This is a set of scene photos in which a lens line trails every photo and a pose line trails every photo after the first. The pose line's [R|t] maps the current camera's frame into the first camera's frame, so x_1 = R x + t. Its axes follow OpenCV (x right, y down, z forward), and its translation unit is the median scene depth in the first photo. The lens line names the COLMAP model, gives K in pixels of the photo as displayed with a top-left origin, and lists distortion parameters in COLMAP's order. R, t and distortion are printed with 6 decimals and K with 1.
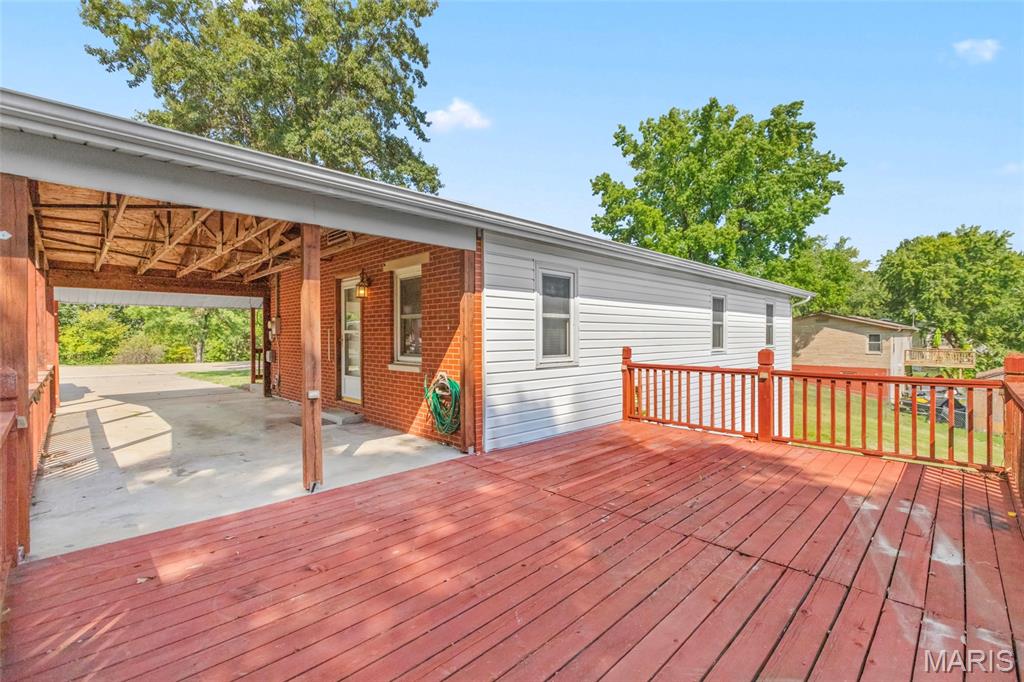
lens RADIAL K [[455.0, 0, 512.0], [0, 455.0, 341.0], [0, 0, 1]] dist [-0.011098, -0.000033]
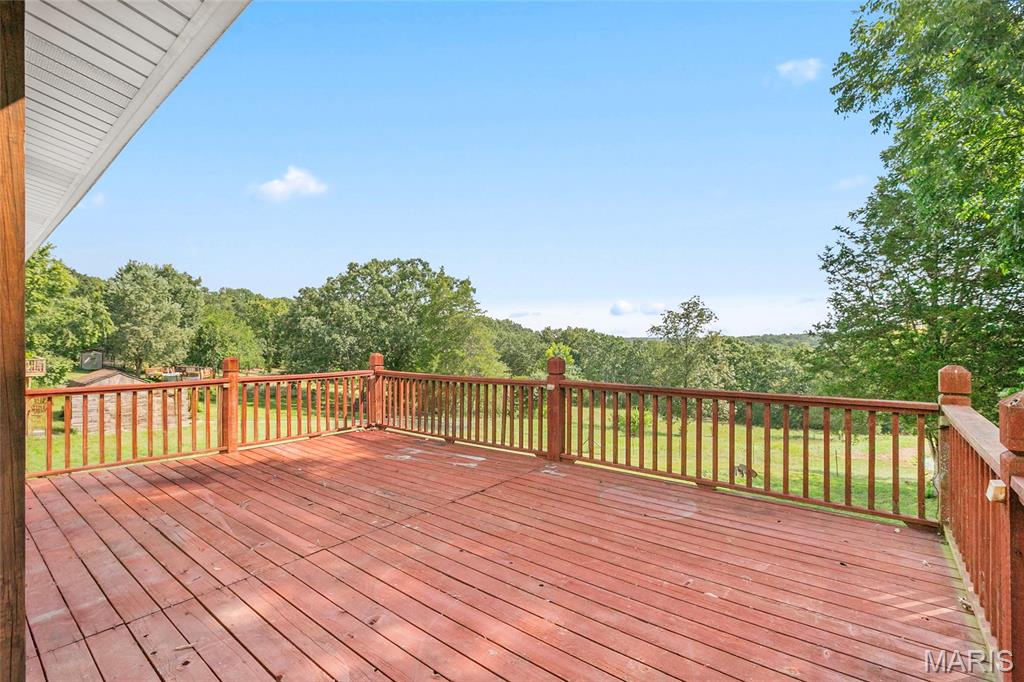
lens RADIAL K [[455.0, 0, 512.0], [0, 455.0, 341.0], [0, 0, 1]] dist [-0.011098, -0.000033]
pose [[-0.113099, 0.001141, 0.993583, -0.680708], [0.015728, 0.999876, 0.000643, -0.012381], [-0.993459, 0.015700, -0.113103, 0.742559]]
